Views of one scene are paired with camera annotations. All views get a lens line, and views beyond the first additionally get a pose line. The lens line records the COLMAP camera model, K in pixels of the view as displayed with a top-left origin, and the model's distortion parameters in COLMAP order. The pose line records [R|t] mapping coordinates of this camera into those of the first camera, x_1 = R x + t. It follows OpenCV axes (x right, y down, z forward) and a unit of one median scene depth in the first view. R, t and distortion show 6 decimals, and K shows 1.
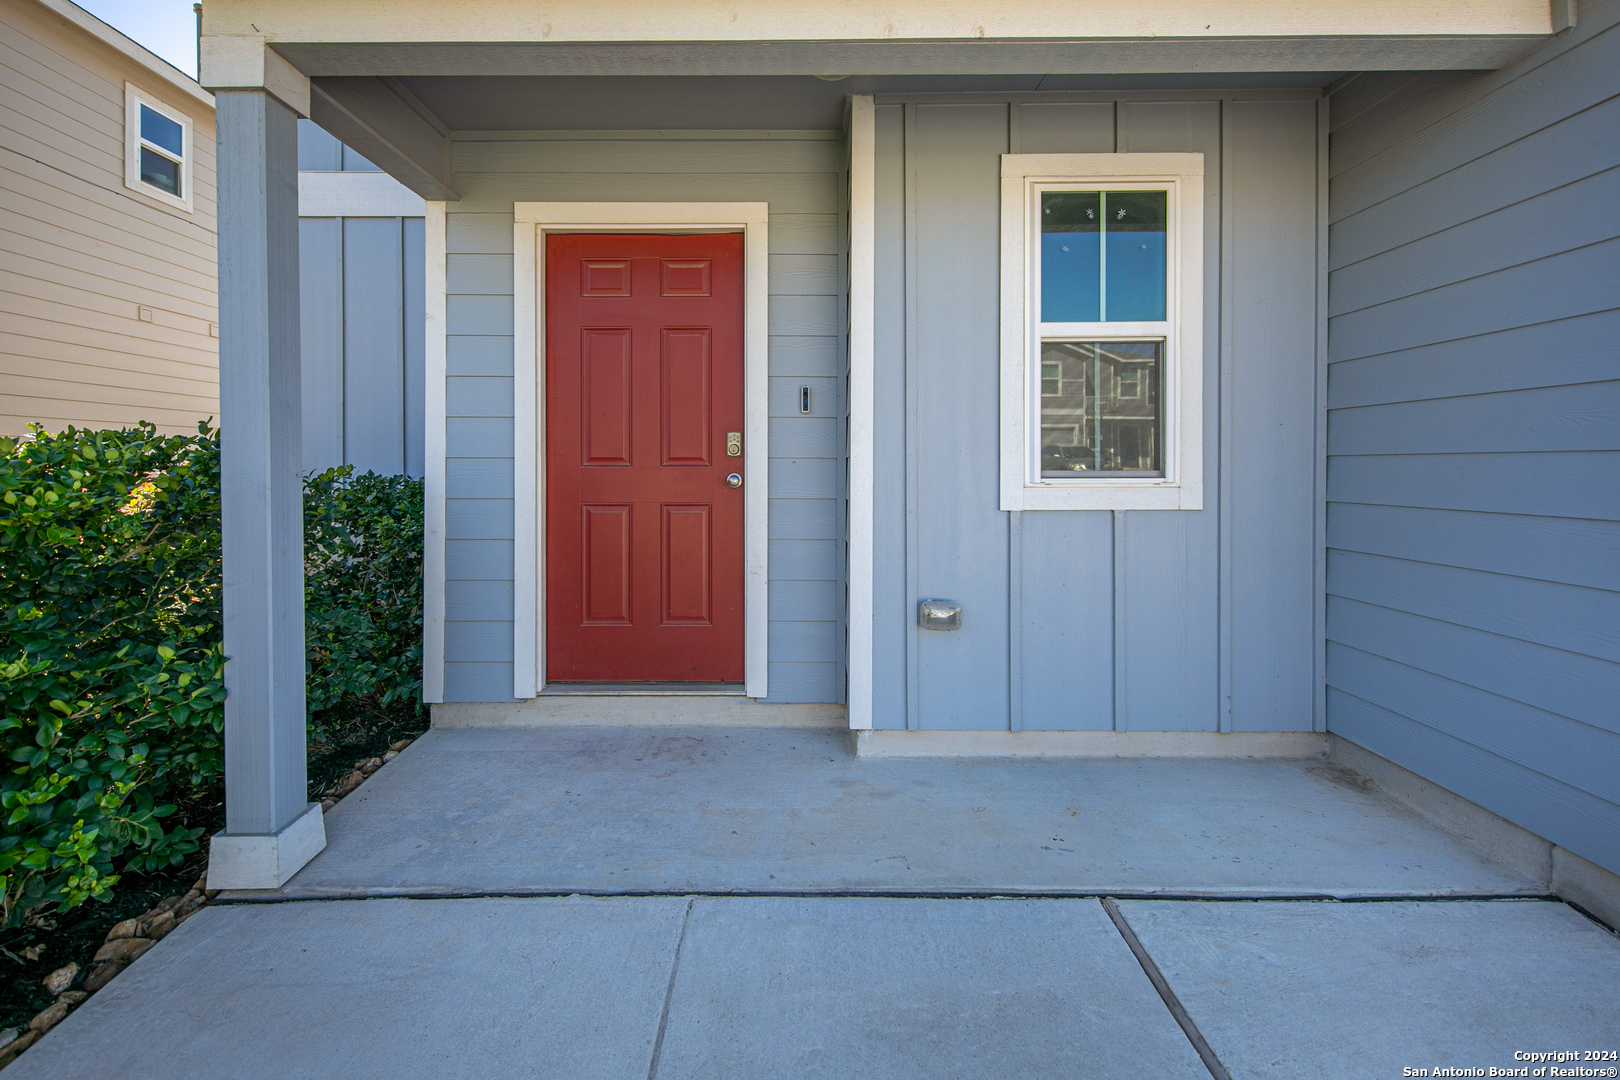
lens RADIAL K [[686.3, 0, 807.1], [0, 686.3, 462.5], [0, 0, 1]] dist [0.000526, -0.000173]
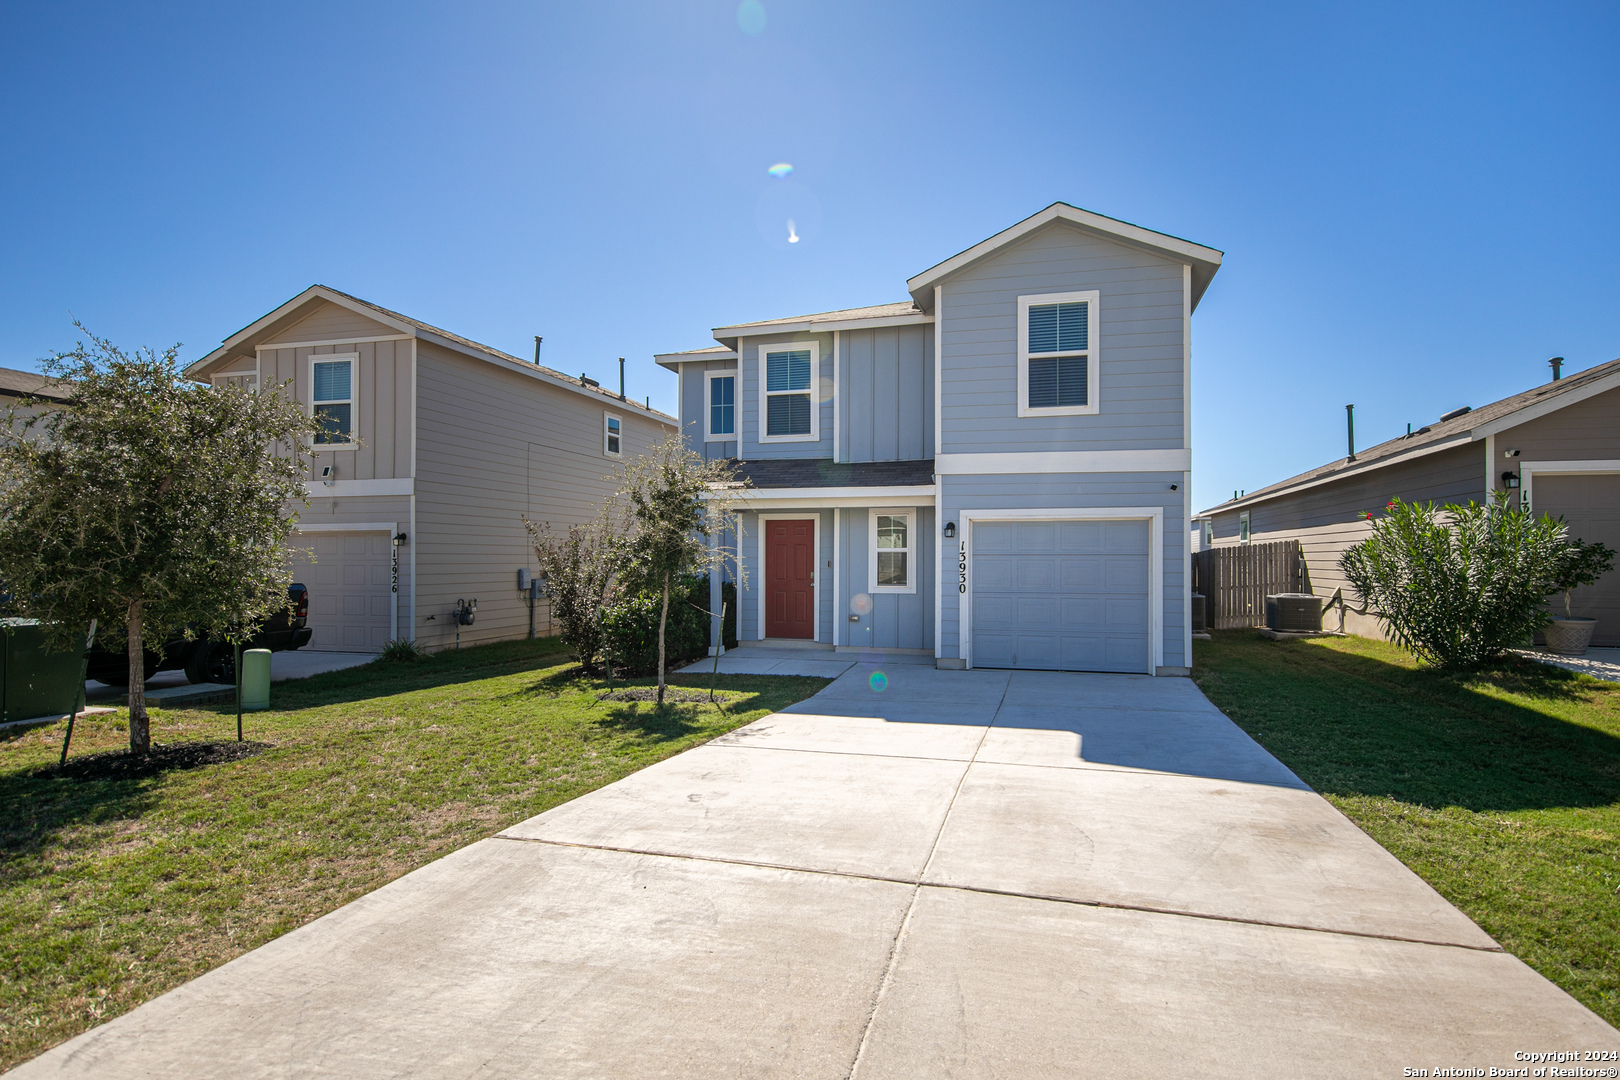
lens RADIAL K [[754.4, 0, 810.0], [0, 754.4, 540.0], [0, 0, 1]] dist [0.000134, 0.000016]
pose [[0.950042, -0.003055, -0.312107, 1.217359], [-0.001321, 0.999904, -0.013808, -0.169115], [0.312119, 0.013531, 0.949947, -3.045967]]
